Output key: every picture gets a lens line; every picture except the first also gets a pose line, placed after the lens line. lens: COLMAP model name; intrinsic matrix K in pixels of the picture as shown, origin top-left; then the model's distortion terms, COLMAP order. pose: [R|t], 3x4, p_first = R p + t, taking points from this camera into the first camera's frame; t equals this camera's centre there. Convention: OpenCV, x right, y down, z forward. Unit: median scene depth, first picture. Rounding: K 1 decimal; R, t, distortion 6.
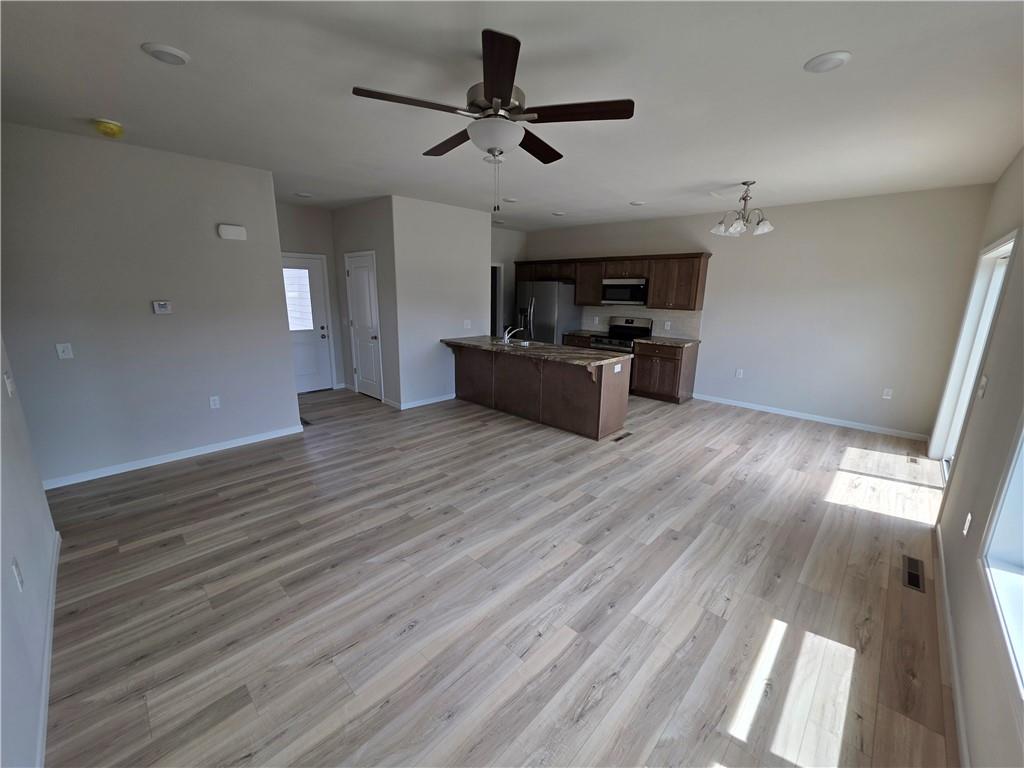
lens RADIAL K [[407.9, 0, 515.7], [0, 407.9, 383.6], [0, 0, 1]] dist [0.002854, -0.000136]
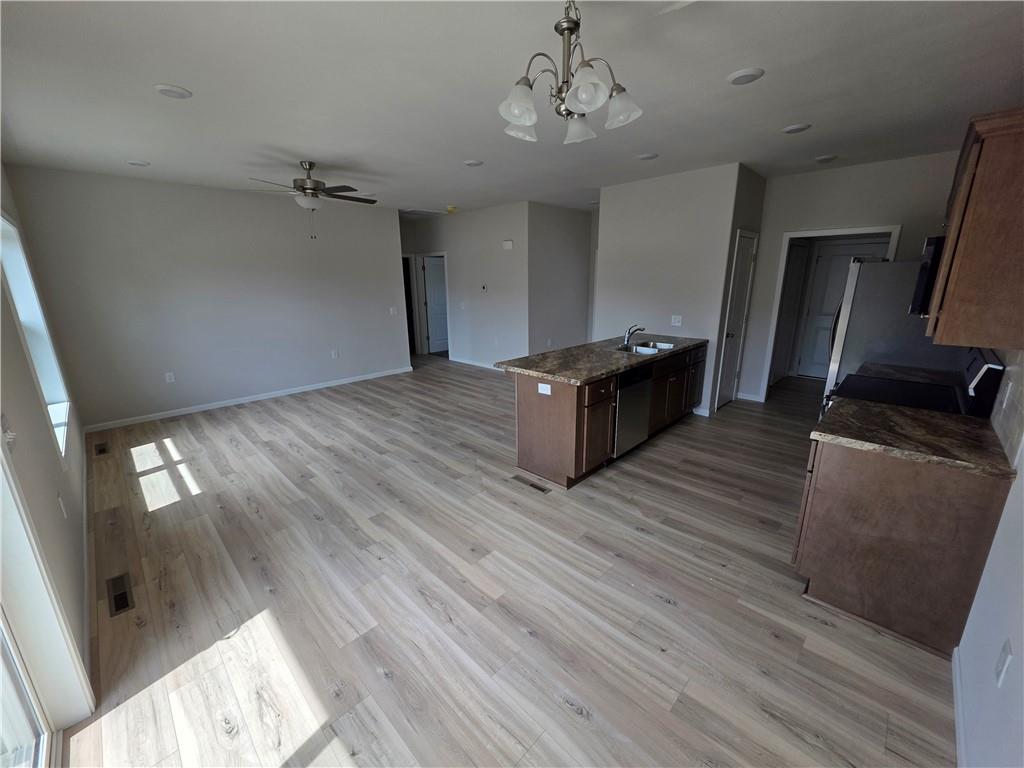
lens RADIAL K [[407.9, 0, 515.7], [0, 407.9, 383.6], [0, 0, 1]] dist [0.002854, -0.000136]
pose [[-0.011664, 0.241523, -0.970325, 1.068461], [-0.217314, 0.946585, 0.238226, -0.233406], [0.976032, 0.213644, 0.041446, 1.062515]]
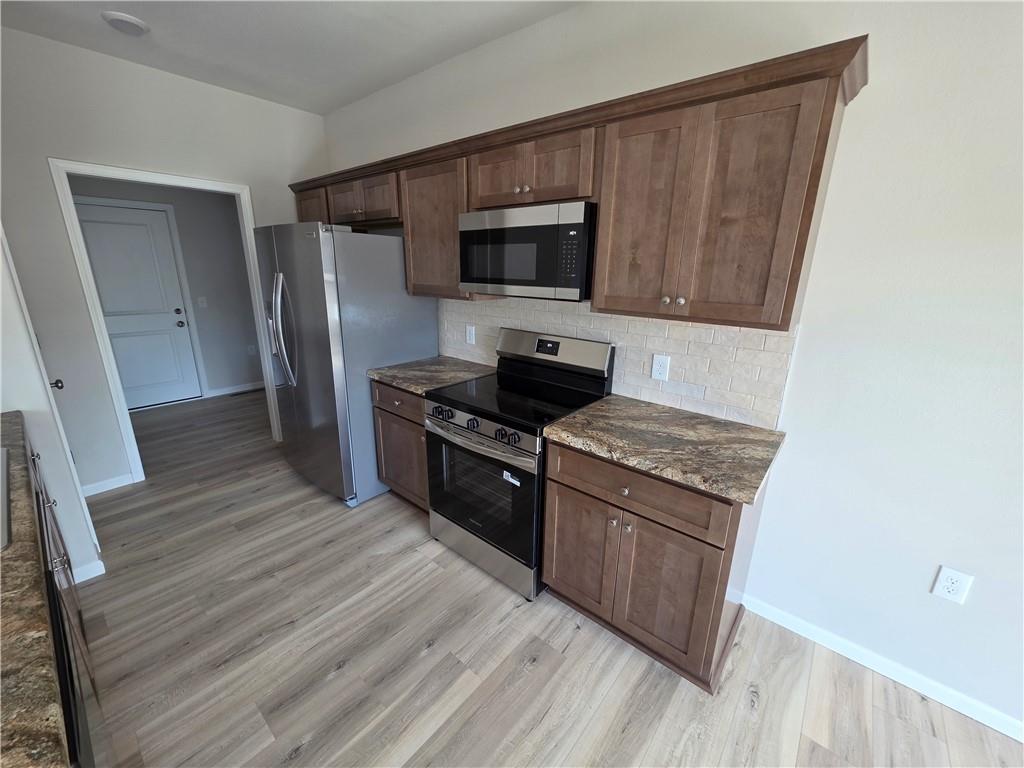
lens RADIAL K [[417.6, 0, 512.0], [0, 417.6, 384.0], [0, 0, 1]] dist [0.015853, -0.000159]
pose [[0.998823, -0.014433, 0.046308, 0.402838], [0.011573, 0.998043, 0.061455, -0.245701], [-0.047104, -0.060847, 0.997035, 1.137784]]
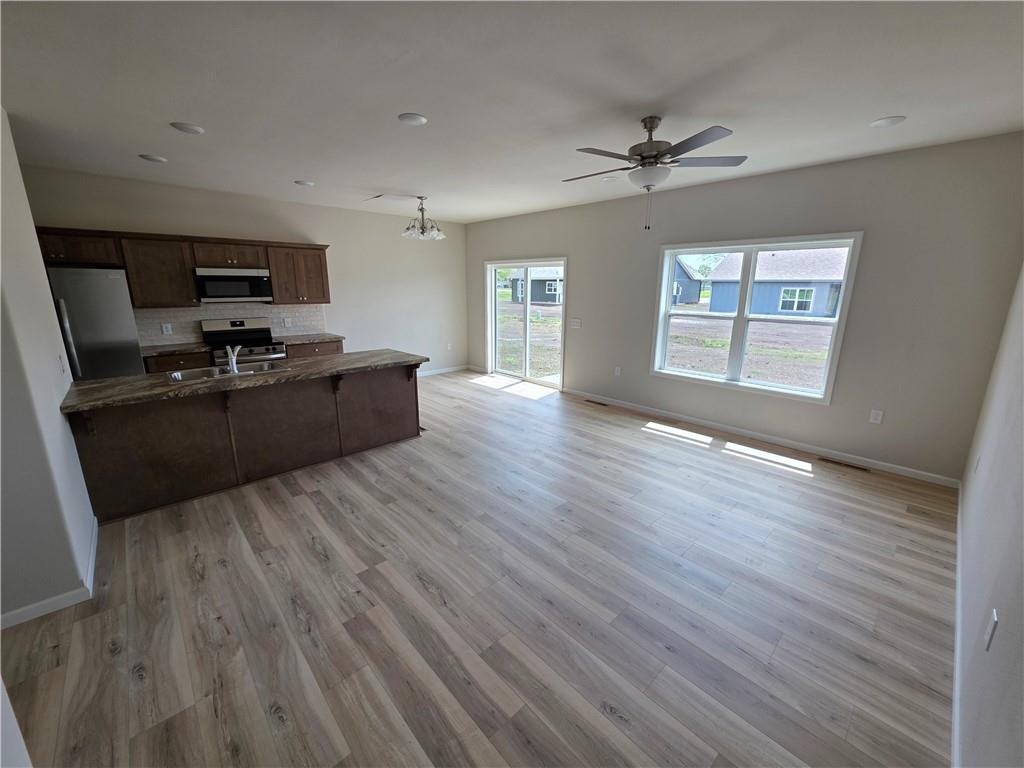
lens RADIAL K [[407.9, 0, 515.7], [0, 407.9, 383.6], [0, 0, 1]] dist [0.002854, -0.000136]
pose [[0.052854, -0.246312, 0.967748, -0.815201], [0.222325, 0.947682, 0.229063, -0.179284], [-0.973539, 0.203048, 0.104850, 0.733119]]
